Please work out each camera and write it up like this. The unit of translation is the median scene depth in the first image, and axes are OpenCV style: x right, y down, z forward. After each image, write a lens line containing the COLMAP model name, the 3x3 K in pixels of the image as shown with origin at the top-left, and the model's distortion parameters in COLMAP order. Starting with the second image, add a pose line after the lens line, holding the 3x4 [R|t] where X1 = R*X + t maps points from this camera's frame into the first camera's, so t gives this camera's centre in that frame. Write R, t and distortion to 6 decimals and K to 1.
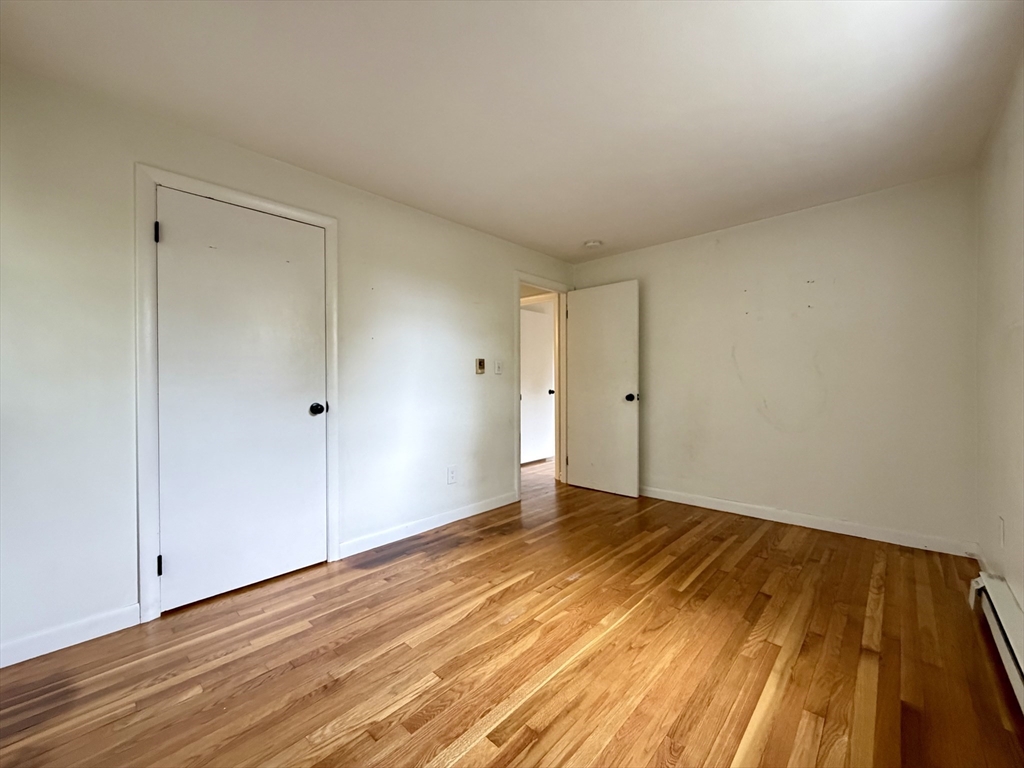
lens RADIAL K [[407.8, 0, 510.8], [0, 407.8, 383.8], [0, 0, 1]] dist [-0.000037, 0.000004]
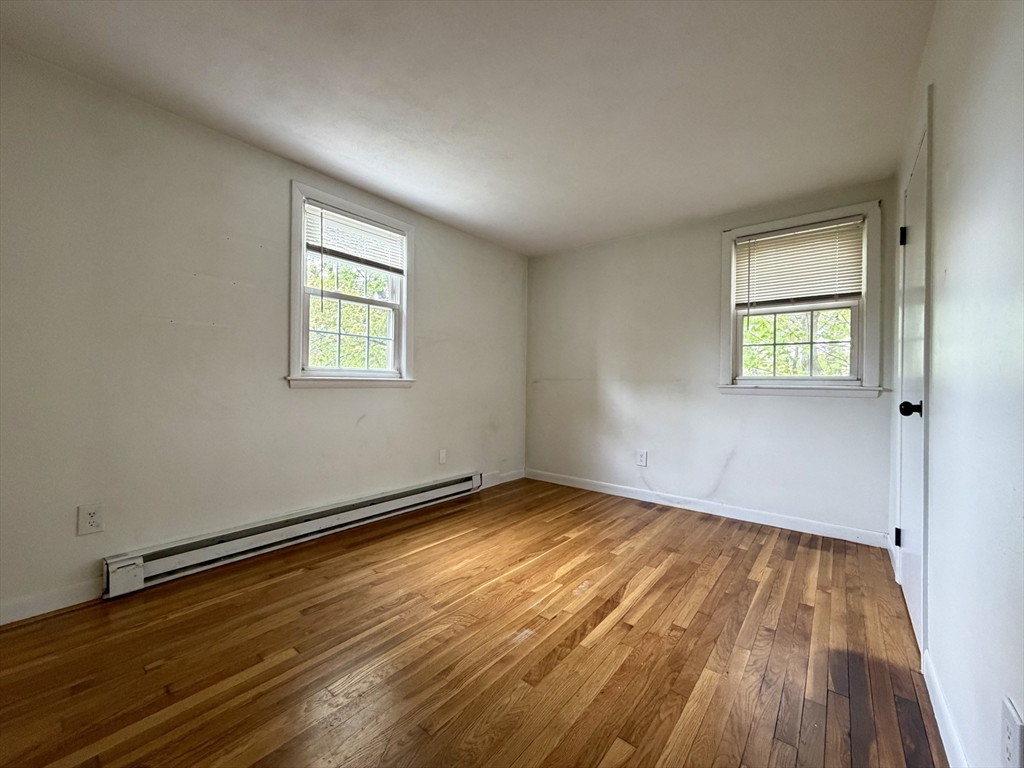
lens RADIAL K [[407.8, 0, 510.8], [0, 407.8, 383.8], [0, 0, 1]] dist [-0.000037, 0.000004]
pose [[-0.997070, -0.003637, -0.076411, 0.274961], [-0.004247, 0.999960, 0.007819, 0.027747], [0.076380, 0.008121, -0.997046, 2.023203]]
